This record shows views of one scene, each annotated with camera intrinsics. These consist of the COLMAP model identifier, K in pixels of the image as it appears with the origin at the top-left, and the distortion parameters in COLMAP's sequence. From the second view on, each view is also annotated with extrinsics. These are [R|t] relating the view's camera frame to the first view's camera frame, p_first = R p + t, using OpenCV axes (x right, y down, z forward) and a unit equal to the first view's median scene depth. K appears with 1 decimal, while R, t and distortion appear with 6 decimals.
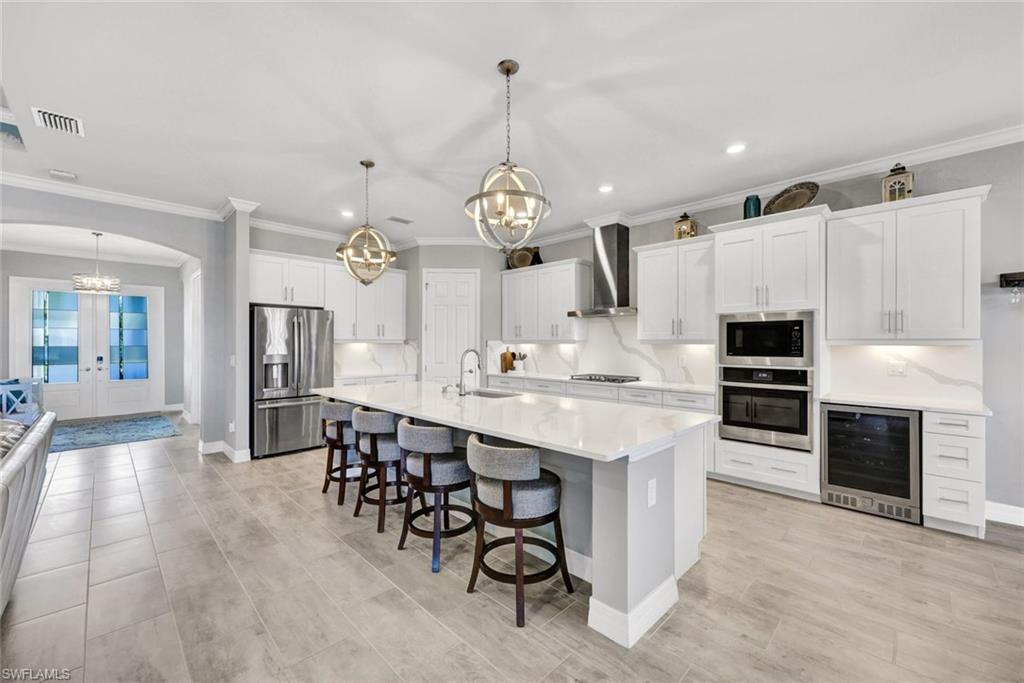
lens RADIAL K [[414.6, 0, 515.7], [0, 414.6, 343.5], [0, 0, 1]] dist [0.000566, 0.000286]
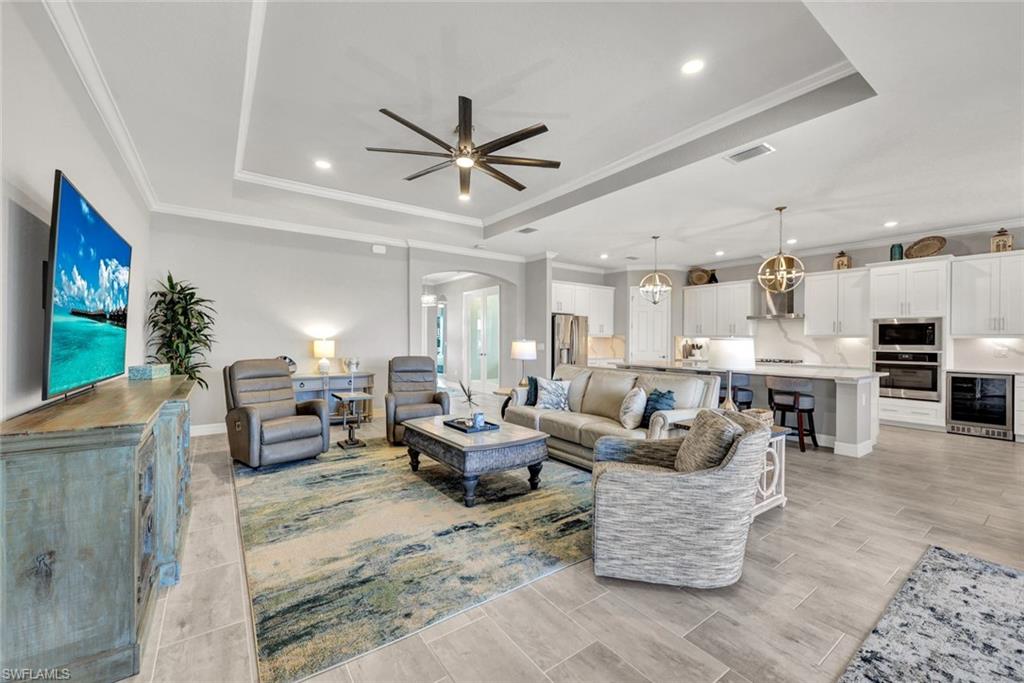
lens RADIAL K [[414.6, 0, 508.8], [0, 414.6, 341.2], [0, 0, 1]] dist [0.000566, 0.000286]
pose [[0.985743, 0.006516, -0.168131, -0.572806], [-0.006450, 0.999979, 0.000943, 0.021327], [0.168134, 0.000155, 0.985764, -0.748241]]
